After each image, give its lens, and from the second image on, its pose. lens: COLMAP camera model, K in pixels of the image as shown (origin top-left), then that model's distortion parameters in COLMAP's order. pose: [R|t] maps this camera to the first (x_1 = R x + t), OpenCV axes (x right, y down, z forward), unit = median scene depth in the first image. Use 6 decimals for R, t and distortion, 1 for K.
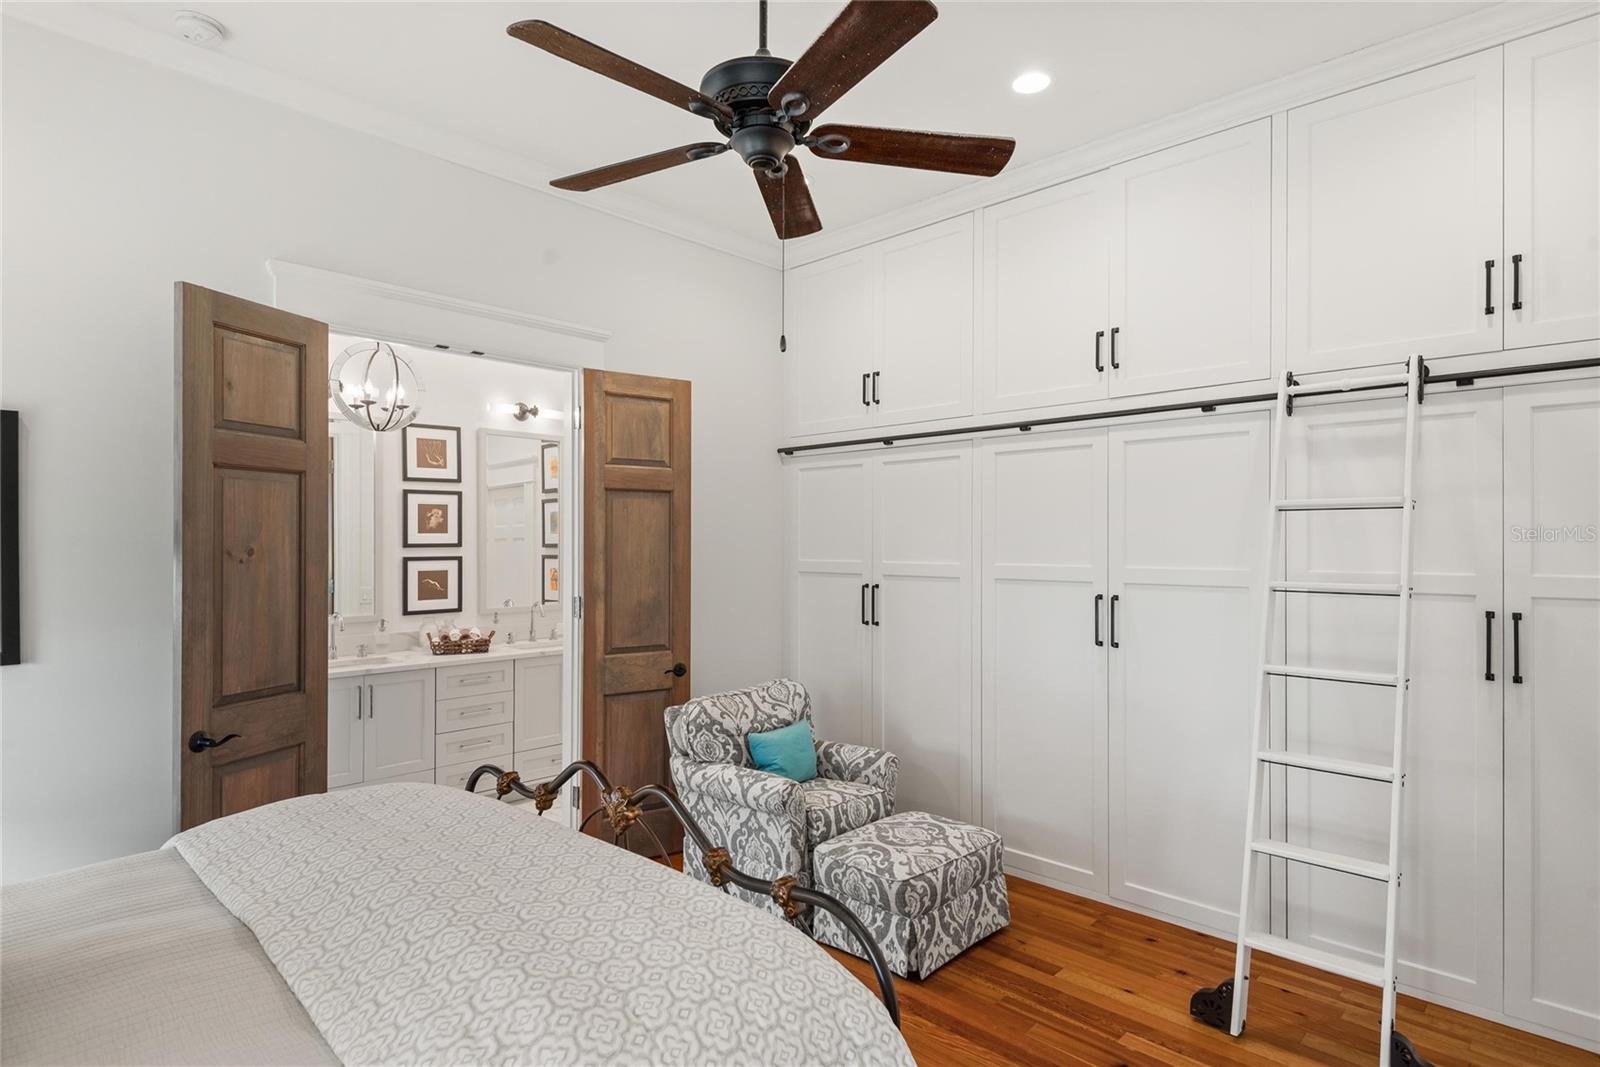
lens RADIAL K [[889.3, 0, 800.0], [0, 889.3, 533.5], [0, 0, 1]] dist [0.025892, -0.000324]
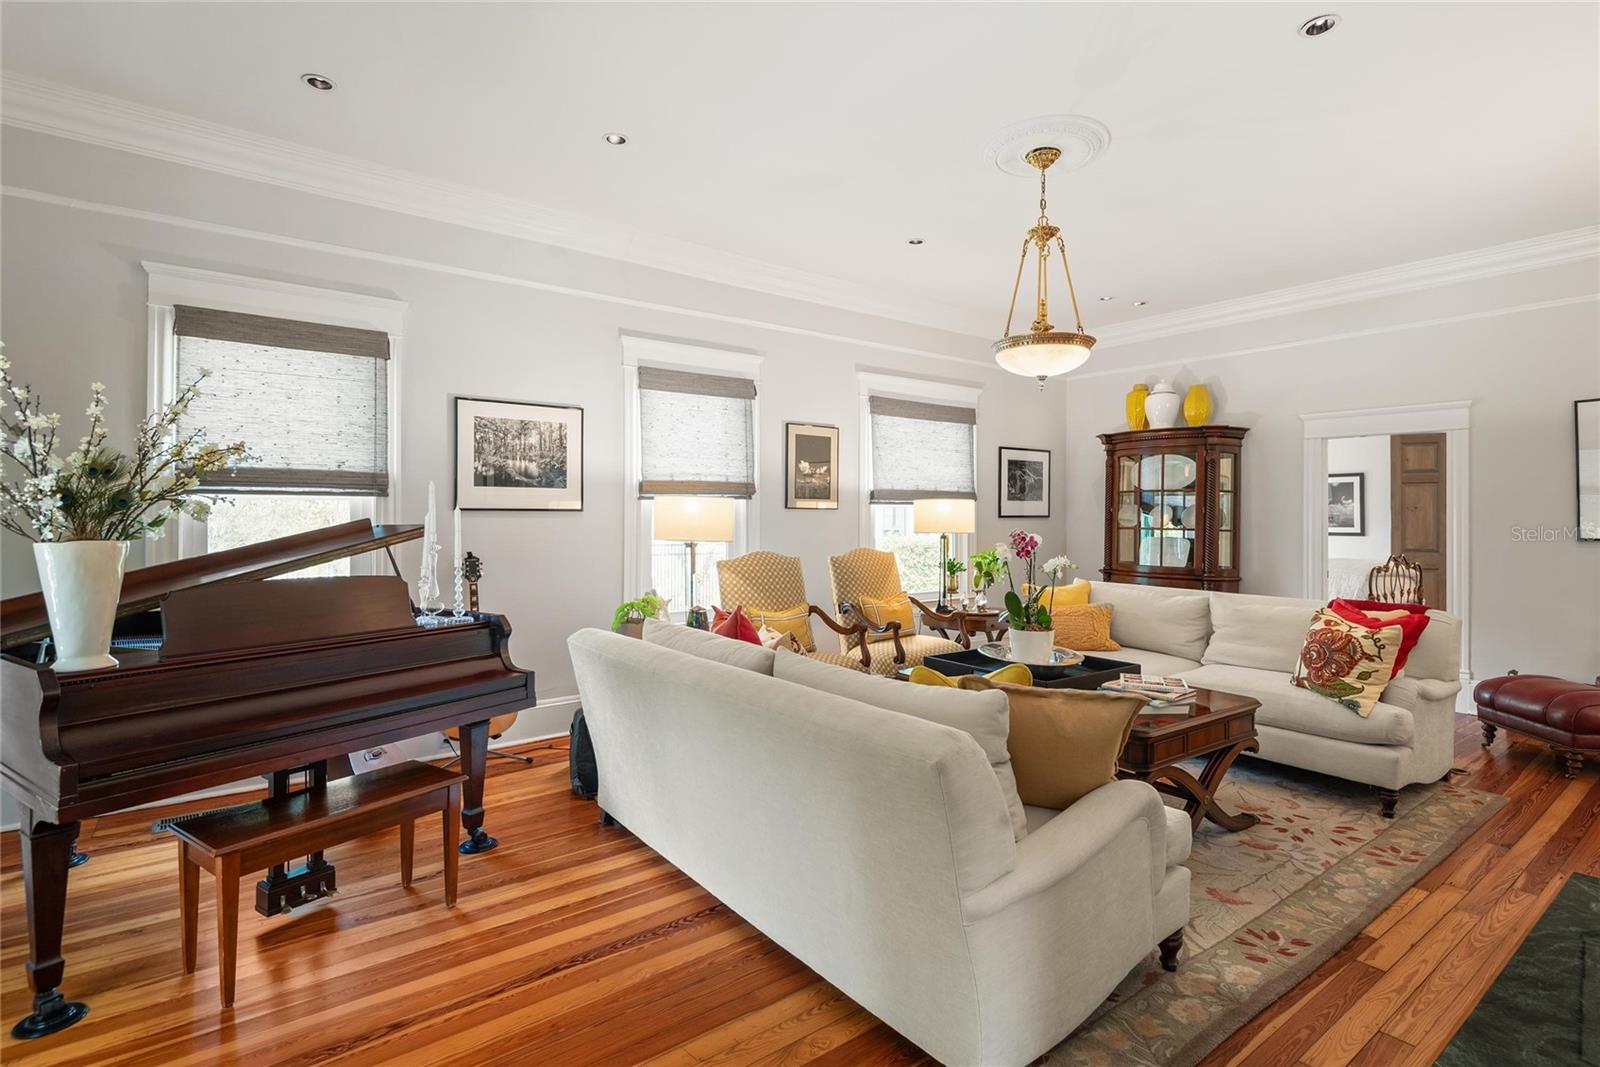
lens RADIAL K [[771.9, 0, 794.5], [0, 771.9, 517.3], [0, 0, 1]] dist [0.002551, -0.000521]
pose [[-0.150935, -0.000407, -0.988544, 2.218336], [0.007304, 0.999972, -0.001527, 0.037410], [0.988517, -0.007451, -0.150928, -0.745878]]
